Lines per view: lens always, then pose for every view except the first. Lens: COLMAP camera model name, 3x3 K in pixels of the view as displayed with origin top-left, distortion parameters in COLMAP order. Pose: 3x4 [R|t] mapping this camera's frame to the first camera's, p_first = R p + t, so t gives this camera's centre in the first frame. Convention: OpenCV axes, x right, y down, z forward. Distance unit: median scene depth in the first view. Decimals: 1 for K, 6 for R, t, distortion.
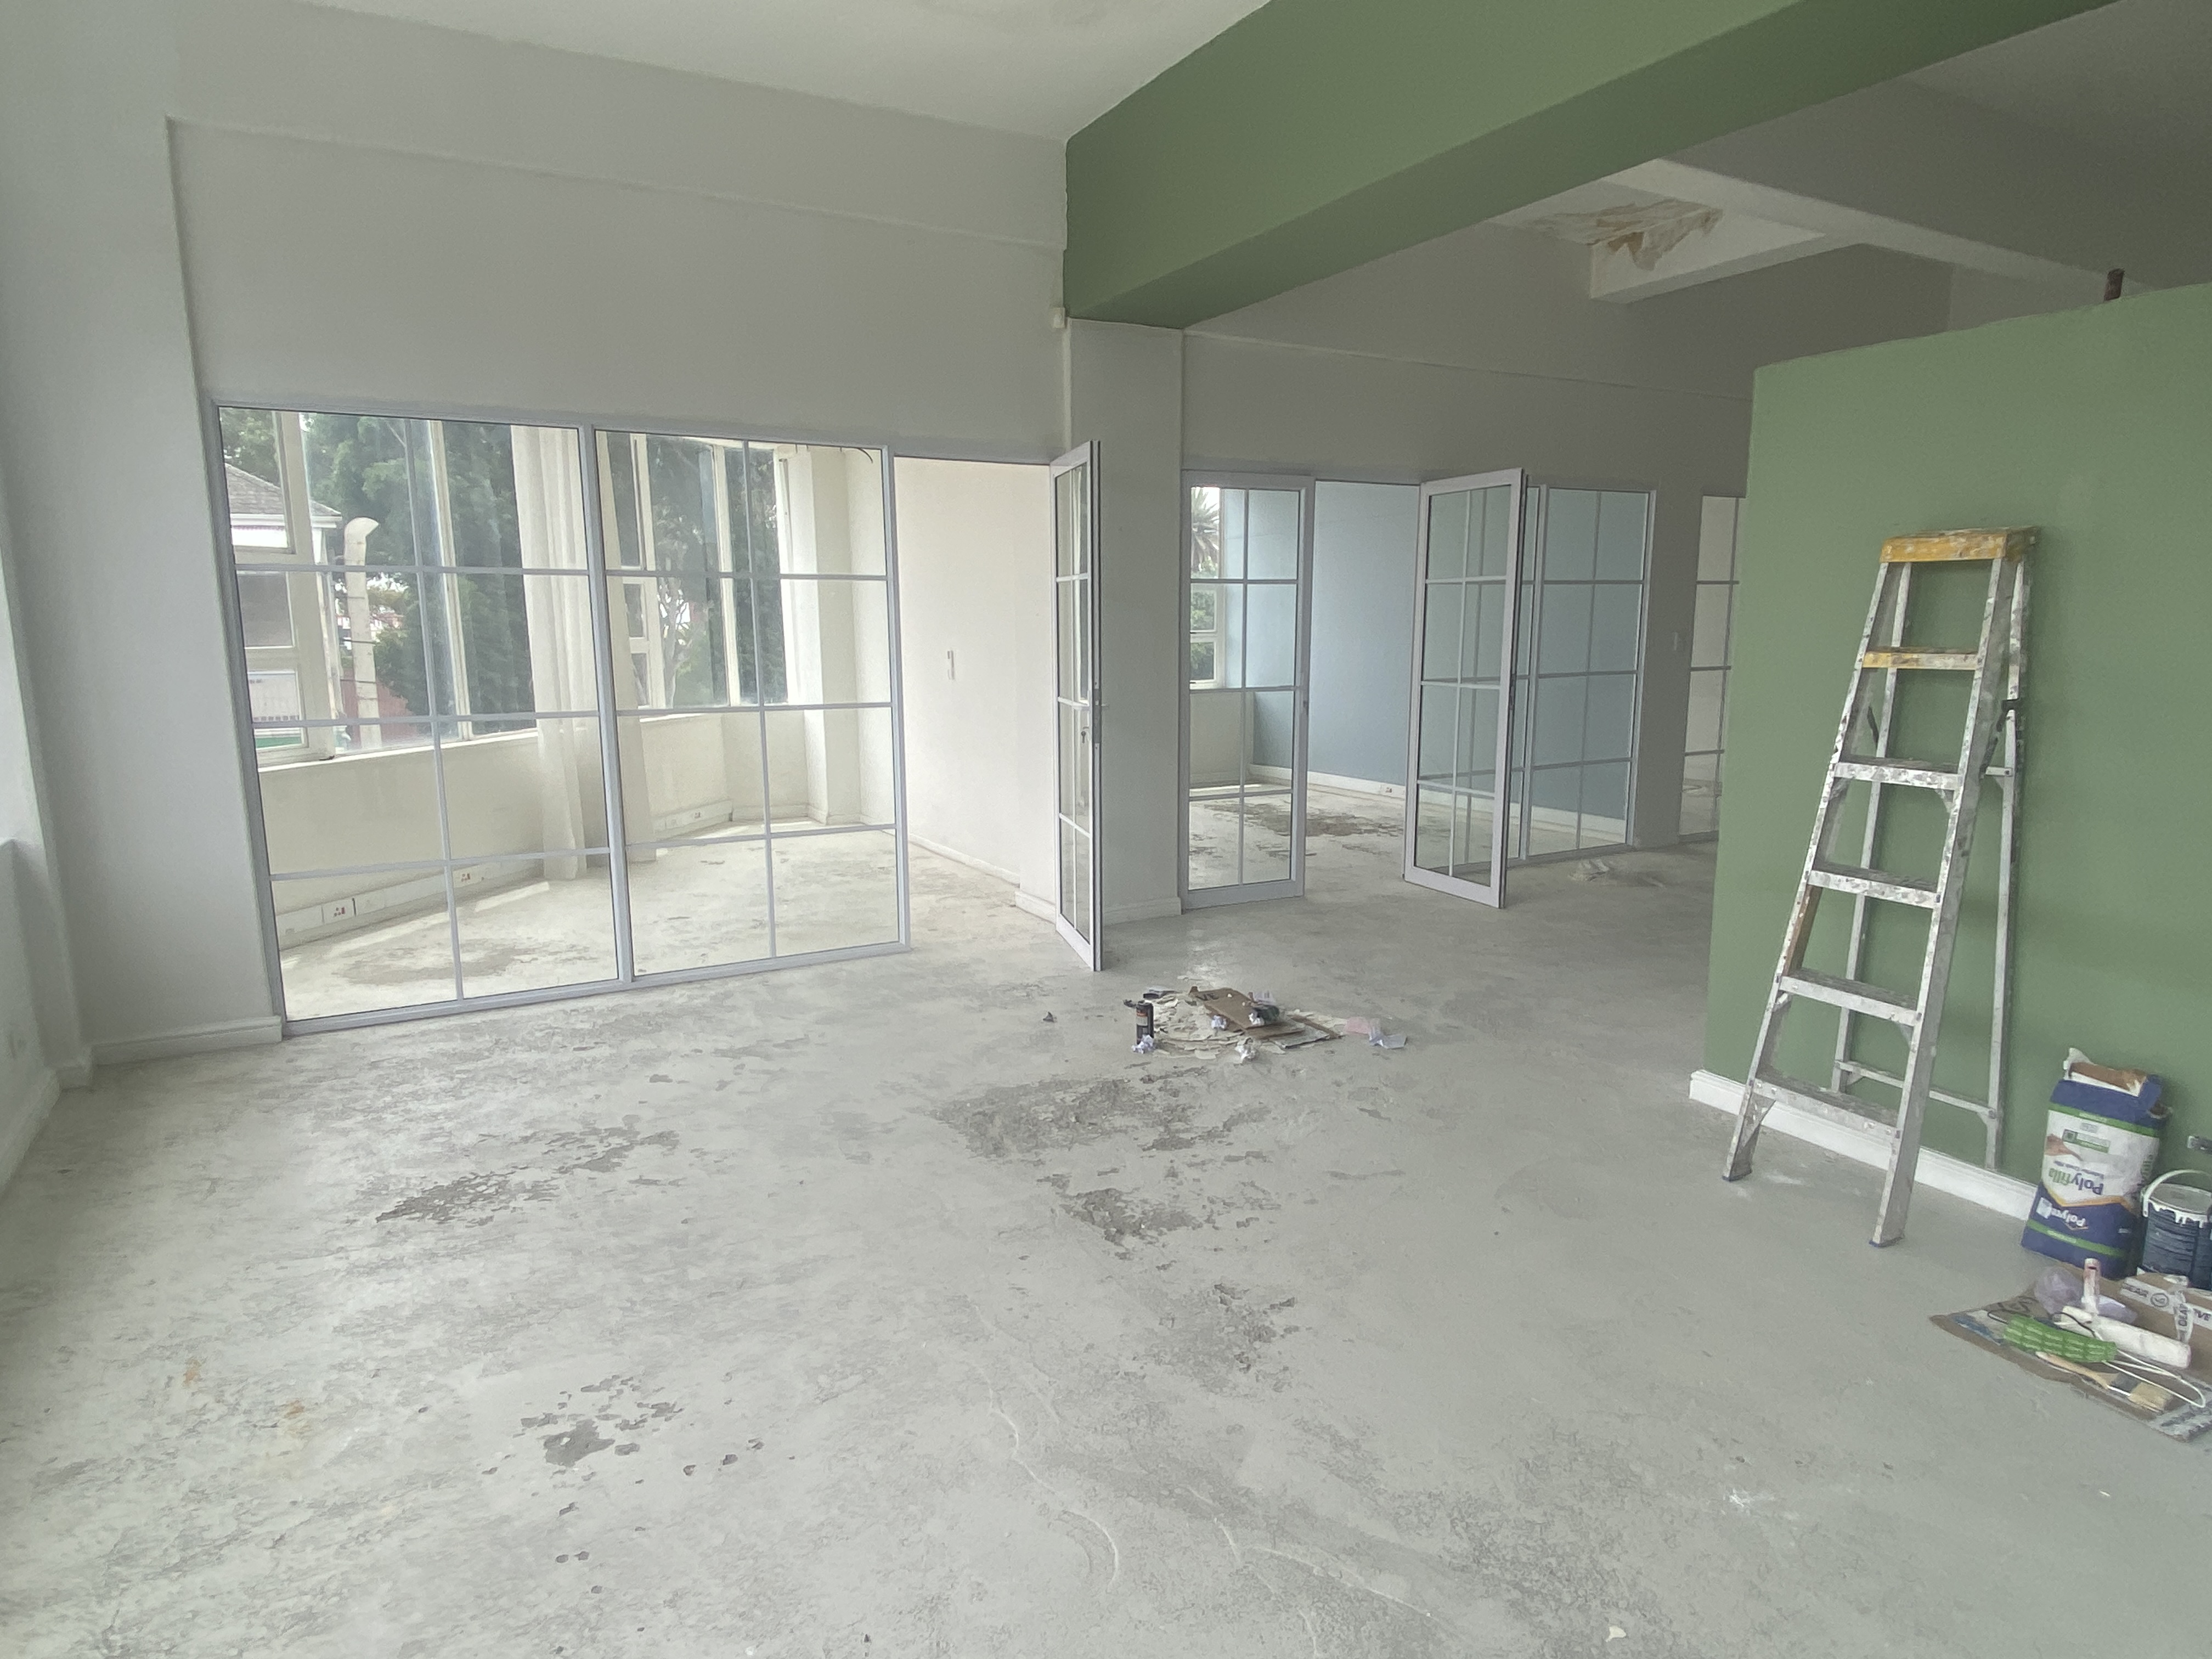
lens RADIAL K [[1295.2, 0, 1112.6], [0, 1295.2, 837.2], [0, 0, 1]] dist [0.061136, -0.059156]
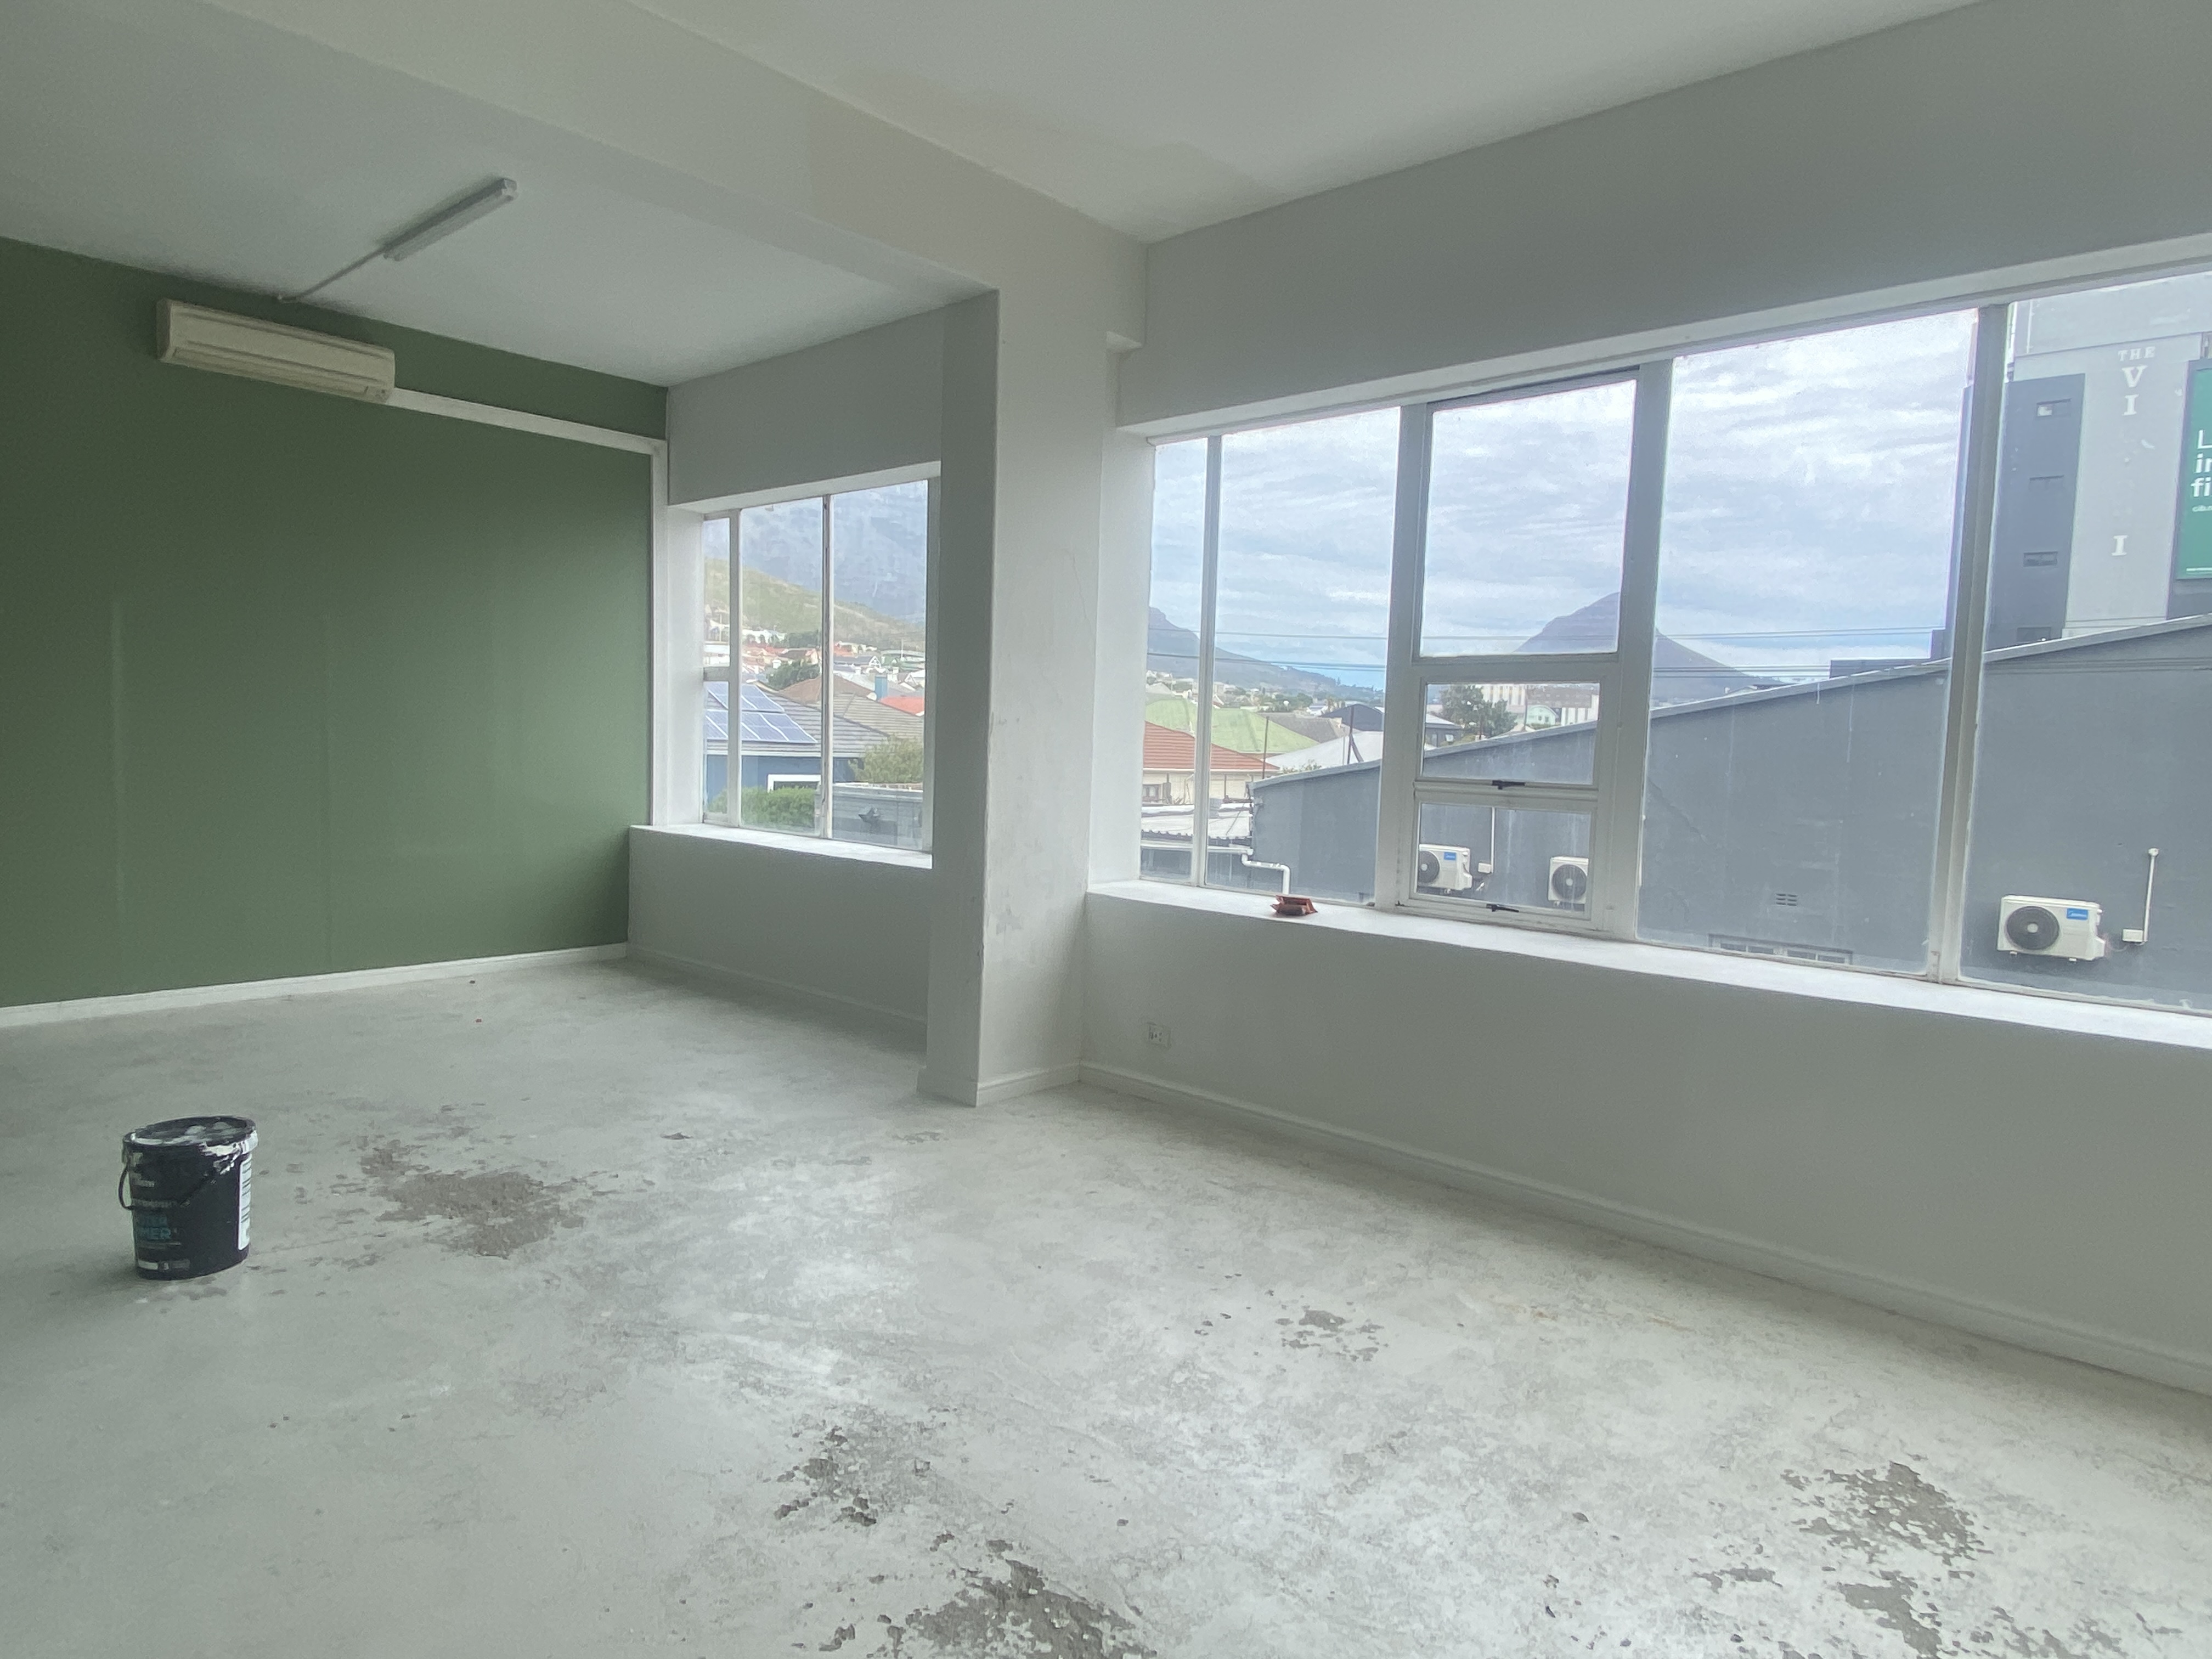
lens RADIAL K [[1295.2, 0, 1112.6], [0, 1295.2, 837.2], [0, 0, 1]] dist [0.061136, -0.059156]
pose [[-0.947240, 0.001739, -0.320520, 0.156784], [-0.078265, 0.968462, 0.236552, -0.220073], [0.310822, 0.249157, -0.917230, 1.322256]]
